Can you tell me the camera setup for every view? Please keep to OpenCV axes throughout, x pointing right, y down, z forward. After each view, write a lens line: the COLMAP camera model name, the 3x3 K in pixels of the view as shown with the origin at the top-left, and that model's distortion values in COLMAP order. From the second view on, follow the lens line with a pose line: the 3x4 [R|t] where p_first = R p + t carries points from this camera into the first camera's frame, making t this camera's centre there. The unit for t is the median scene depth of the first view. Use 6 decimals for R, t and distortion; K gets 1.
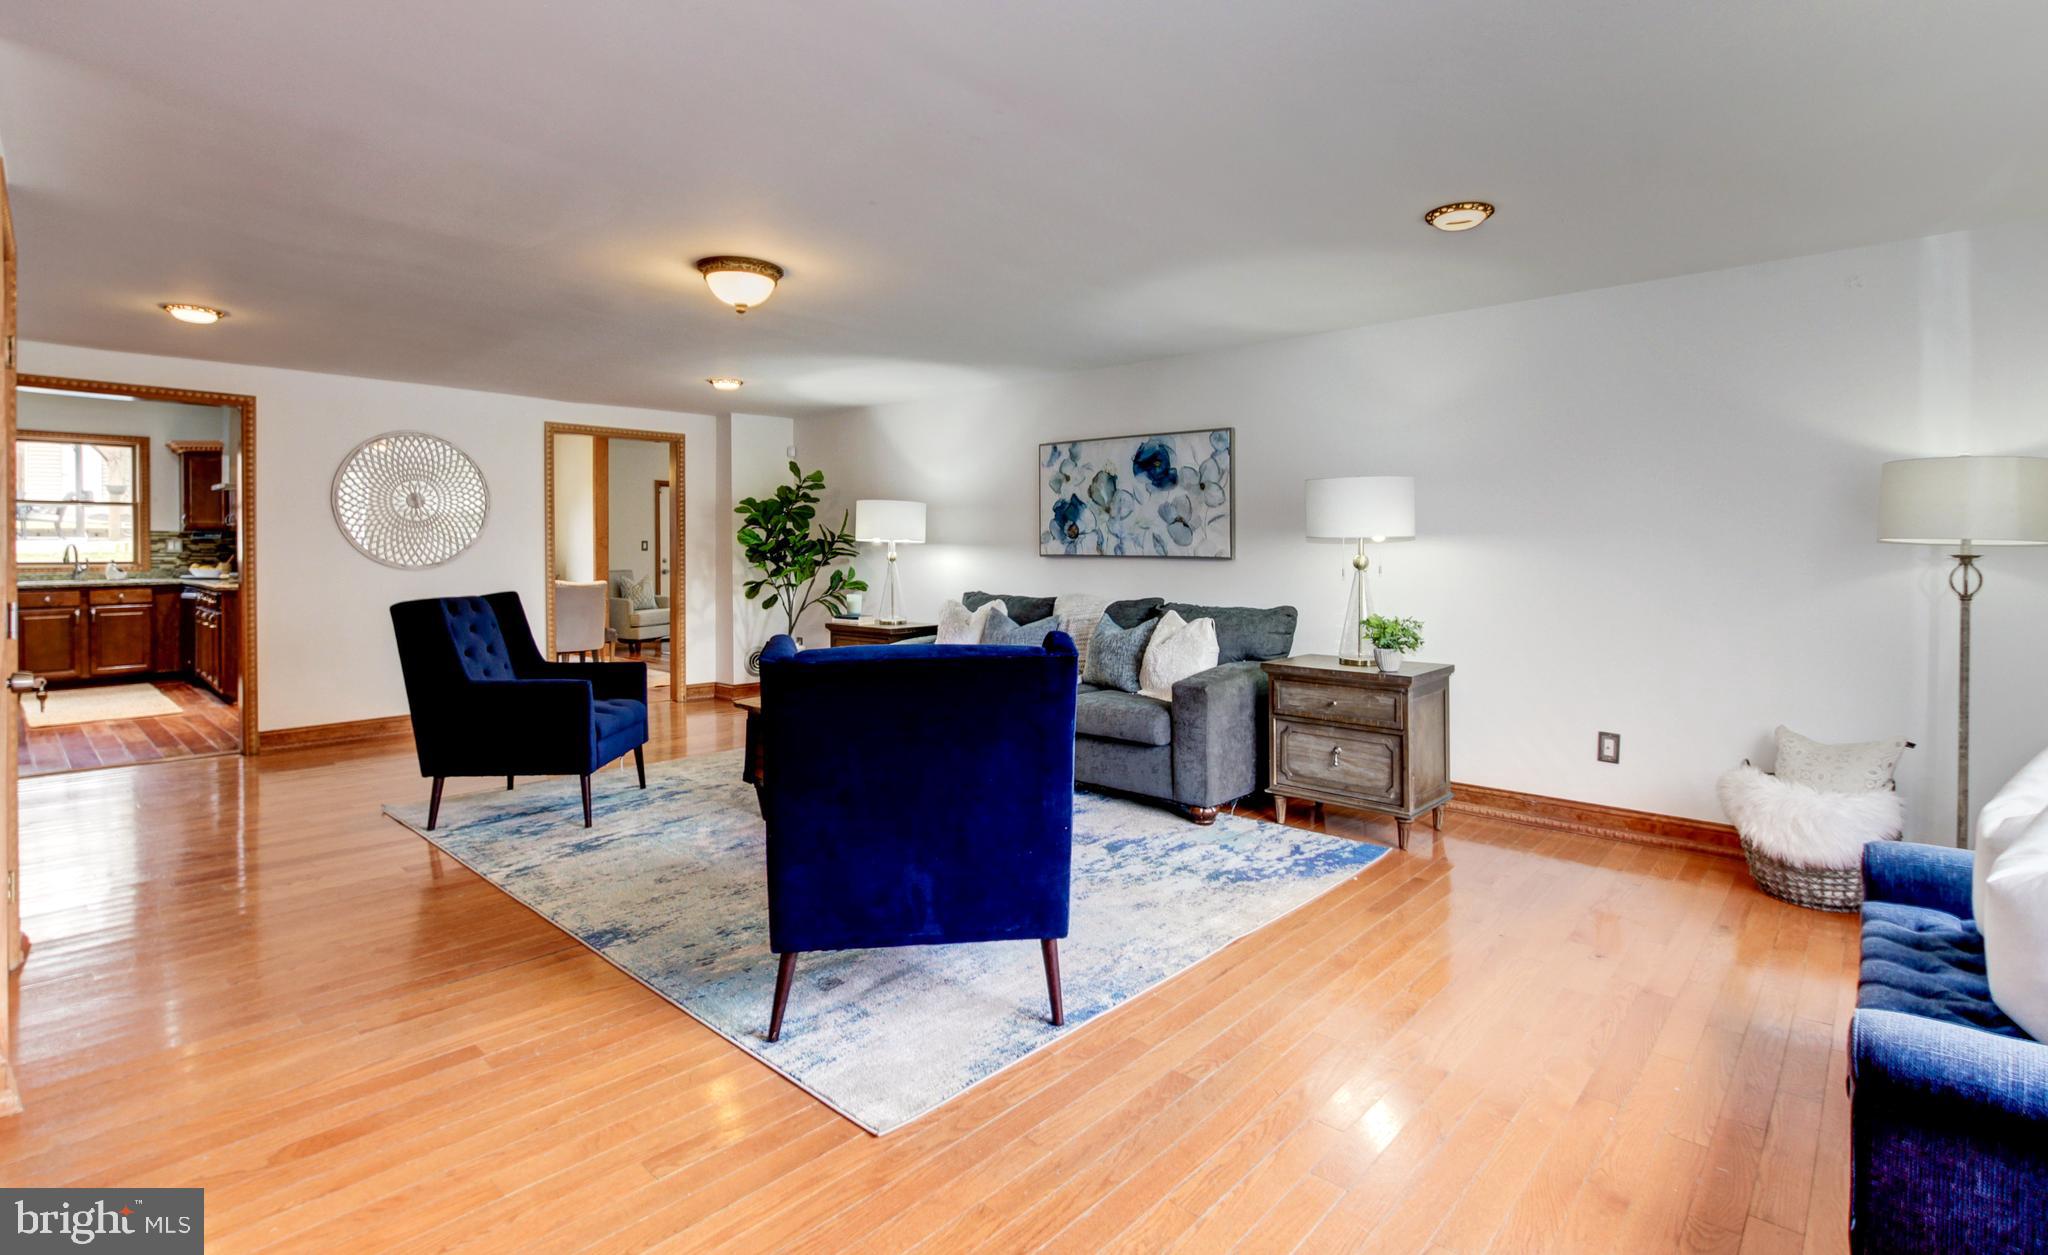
lens RADIAL K [[981.1, 0, 1047.1], [0, 981.1, 542.2], [0, 0, 1]] dist [-0.003815, -0.000348]
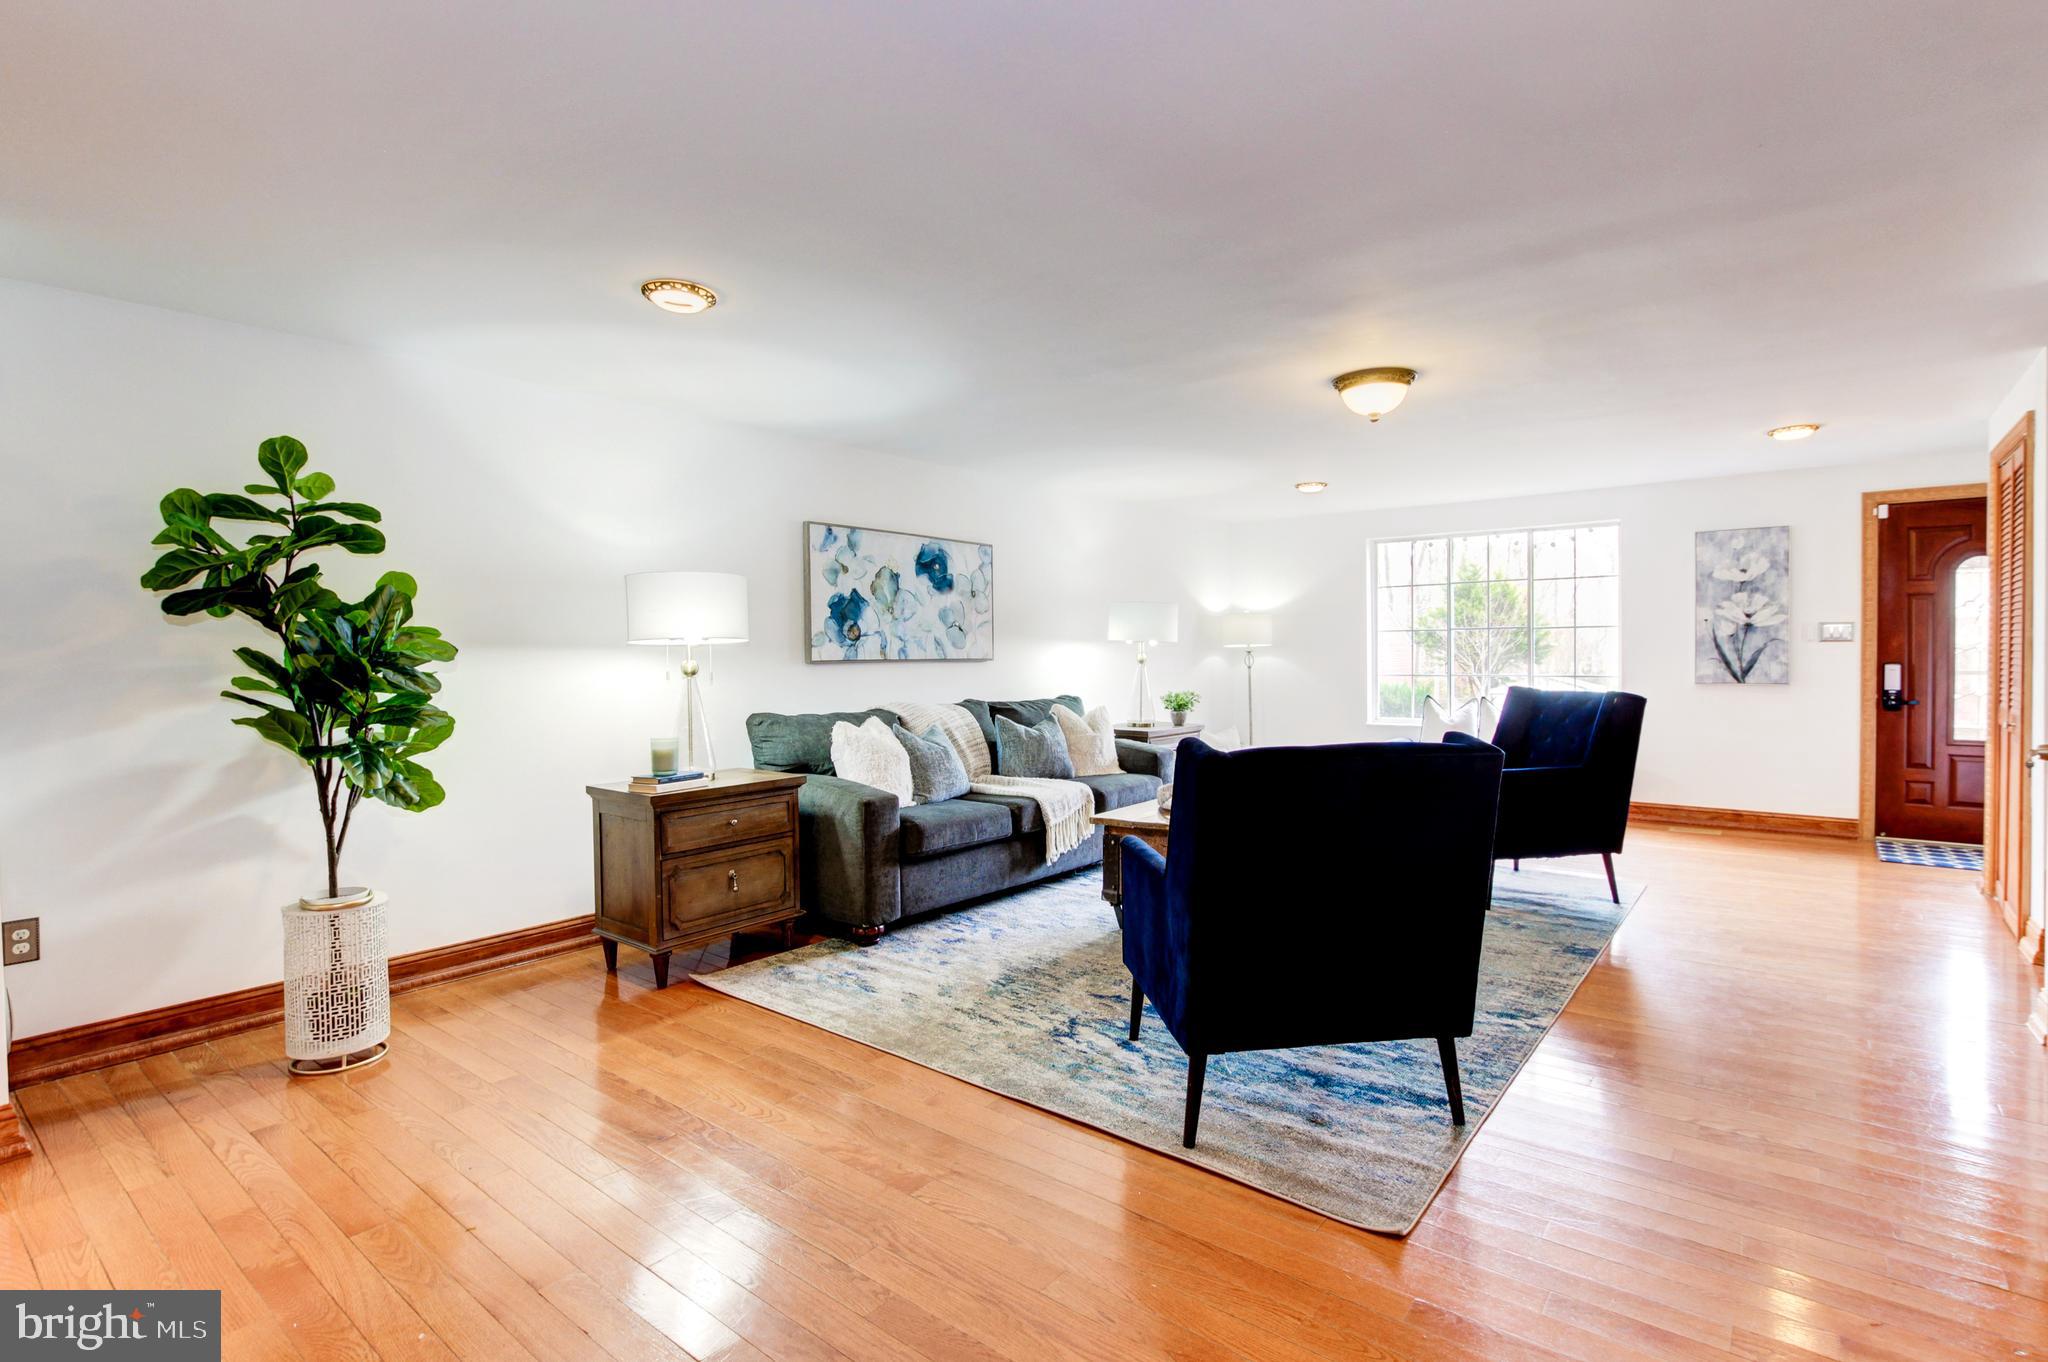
lens RADIAL K [[972.3, 0, 1027.0], [0, 972.3, 673.5], [0, 0, 1]] dist [0.001905, 0.000212]
pose [[-0.062029, -0.011976, 0.998003, -0.872292], [0.020152, 0.999709, 0.013249, 0.017210], [-0.997871, 0.020933, -0.061769, 0.953562]]
